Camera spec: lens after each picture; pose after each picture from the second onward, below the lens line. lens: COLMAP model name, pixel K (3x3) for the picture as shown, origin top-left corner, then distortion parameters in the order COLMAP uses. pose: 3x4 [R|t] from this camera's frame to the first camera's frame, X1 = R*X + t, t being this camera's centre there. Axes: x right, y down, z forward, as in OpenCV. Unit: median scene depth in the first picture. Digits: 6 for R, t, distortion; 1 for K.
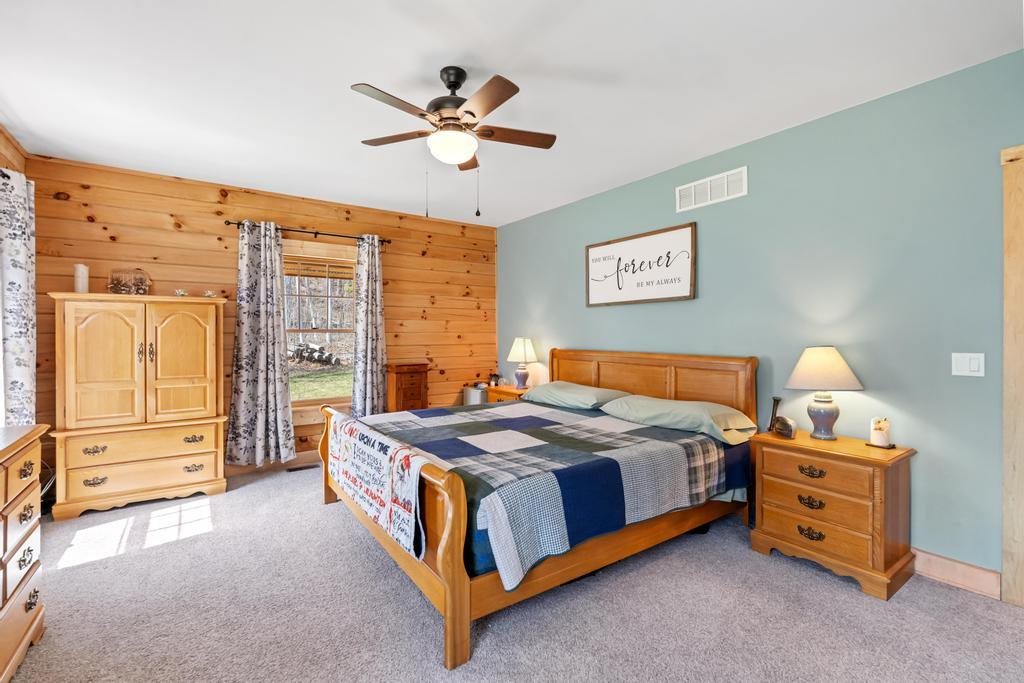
lens RADIAL K [[454.2, 0, 498.5], [0, 454.2, 329.9], [0, 0, 1]] dist [-0.003085, -0.000561]
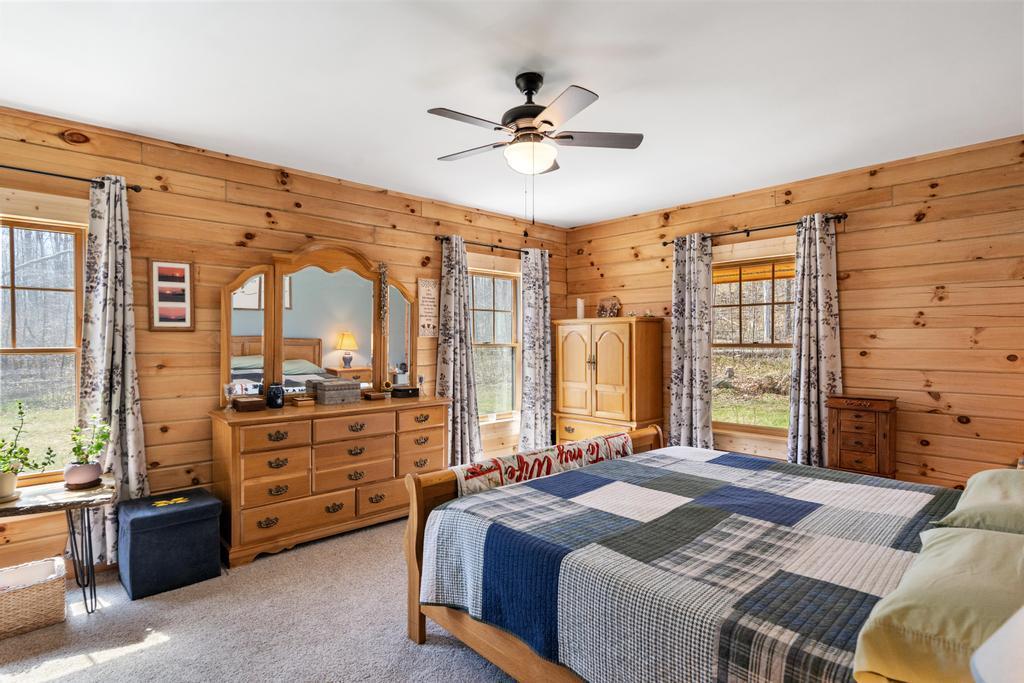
lens RADIAL K [[512.0, 0, 506.2], [0, 512.0, 342.8], [0, 0, 1]] dist [0.000056, -0.000057]
pose [[0.151687, 0.003339, -0.988423, 0.559794], [0.008457, 0.999953, 0.004675, -0.013406], [0.988392, -0.009068, 0.151651, 0.467599]]
